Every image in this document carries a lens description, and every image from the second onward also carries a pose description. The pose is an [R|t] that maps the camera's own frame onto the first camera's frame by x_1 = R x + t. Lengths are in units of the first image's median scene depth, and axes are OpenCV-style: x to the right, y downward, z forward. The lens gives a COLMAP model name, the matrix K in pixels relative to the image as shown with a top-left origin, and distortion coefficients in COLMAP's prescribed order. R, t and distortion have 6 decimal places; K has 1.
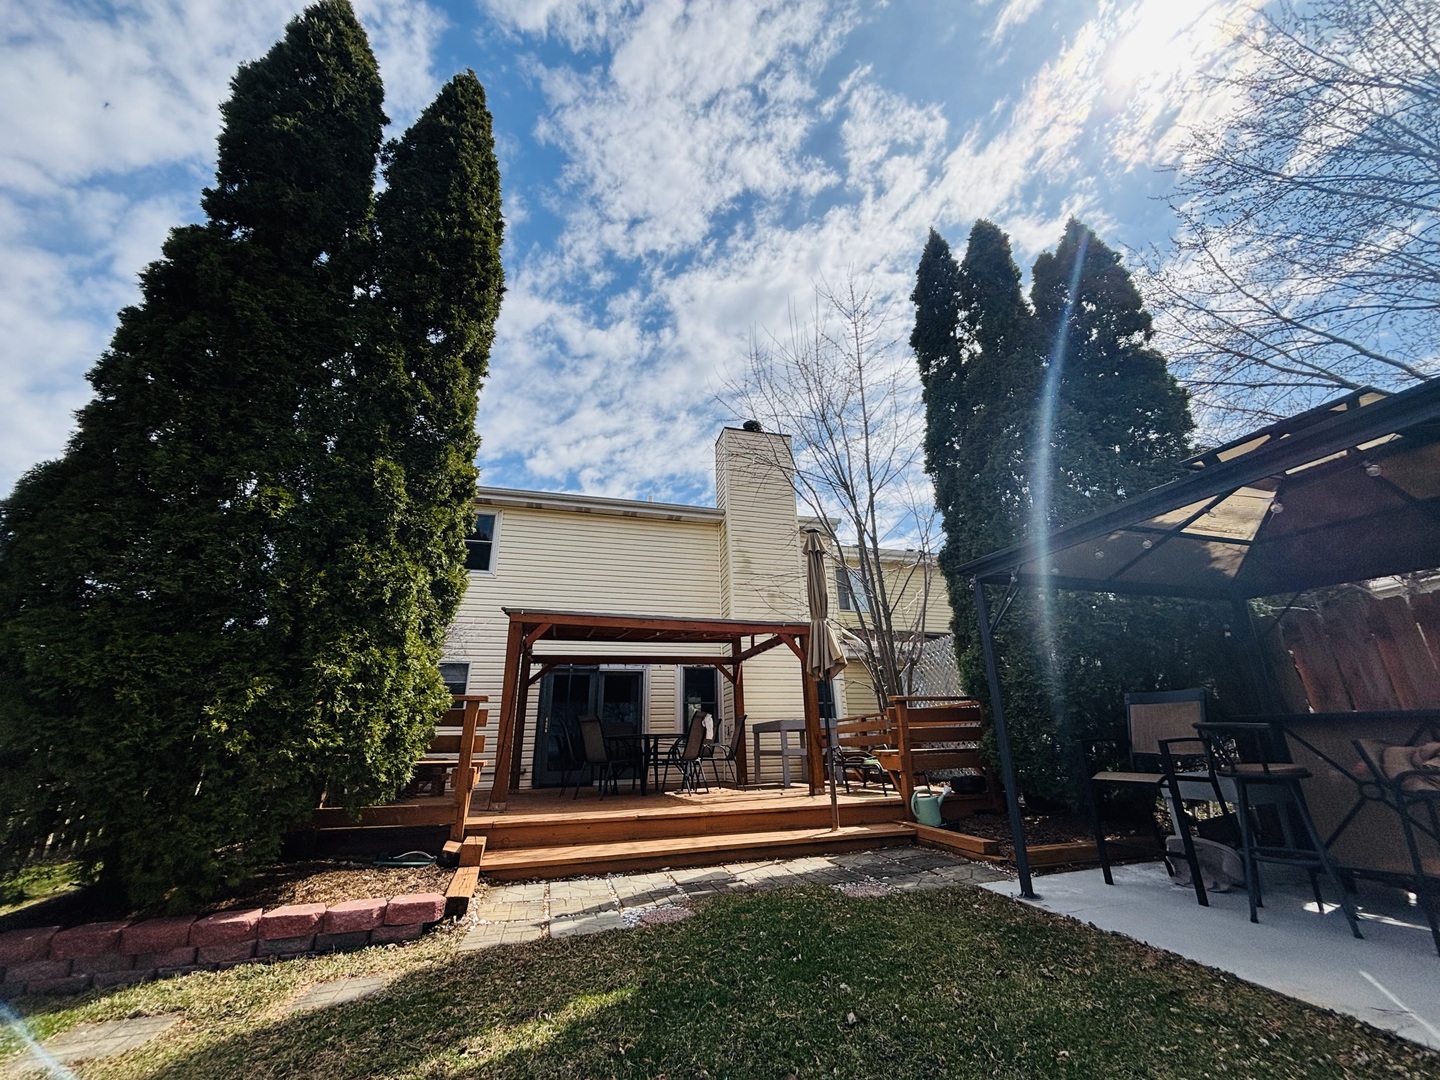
lens RADIAL K [[578.0, 0, 726.9], [0, 578.0, 538.3], [0, 0, 1]] dist [0.004437, -0.002363]
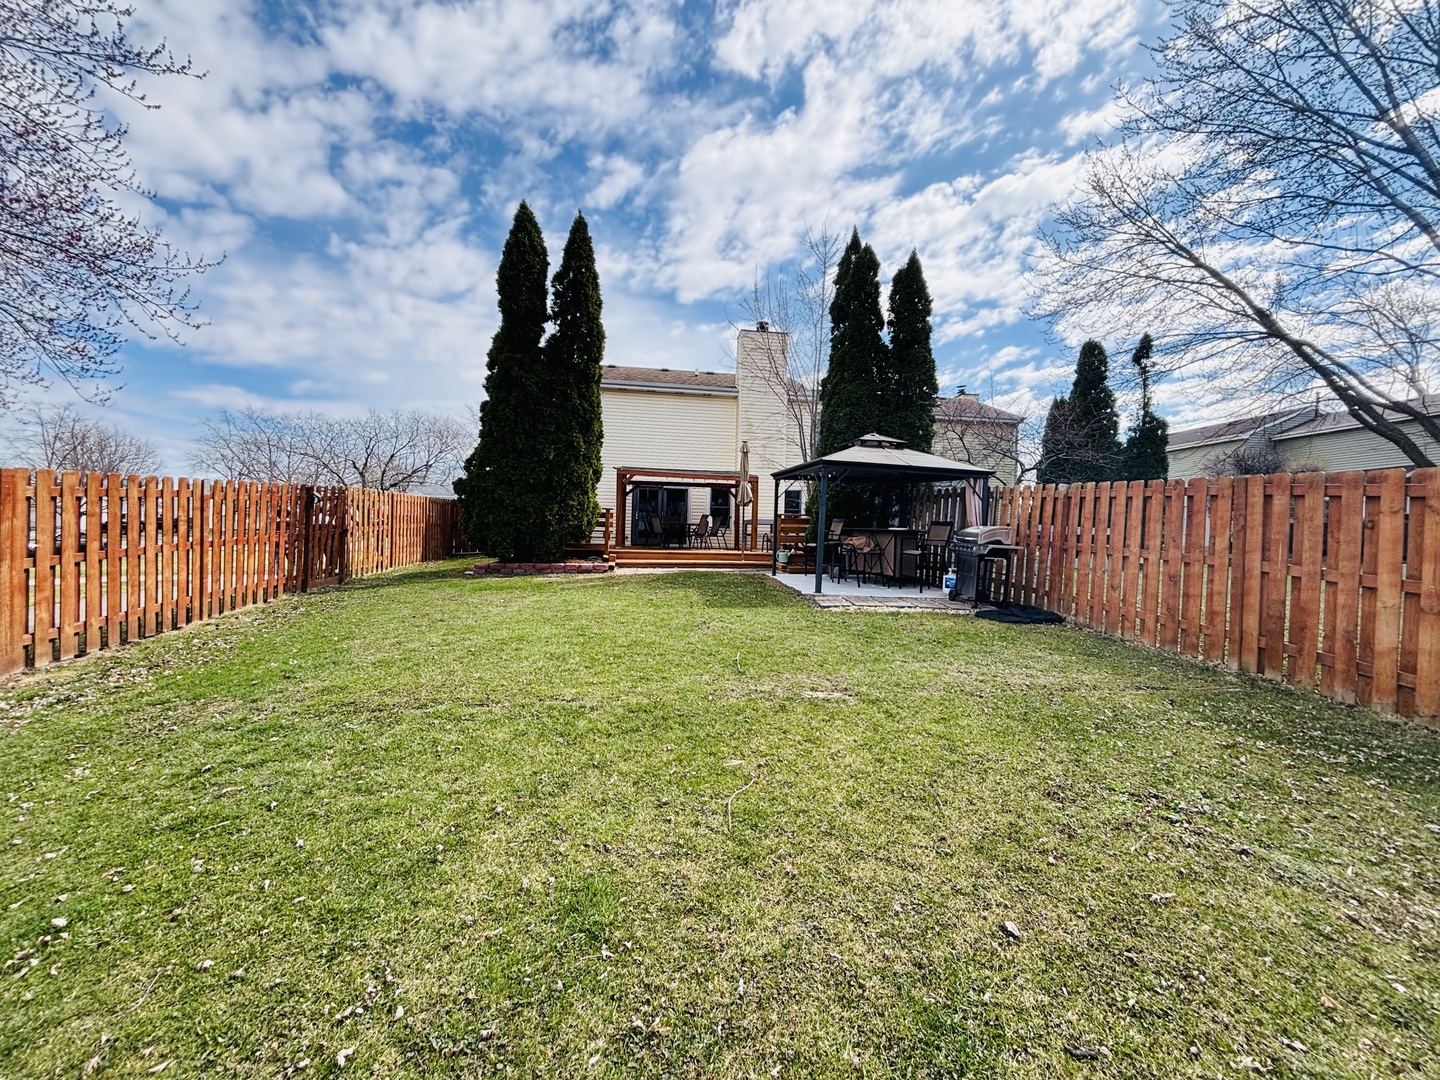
lens RADIAL K [[578.0, 0, 717.0], [0, 578.0, 543.7], [0, 0, 1]] dist [0.004437, -0.002363]
pose [[0.986005, 0.052965, -0.158078, 0.252335], [0.007343, 0.933476, 0.358564, -0.268258], [0.166553, -0.354707, 0.920023, -0.732648]]
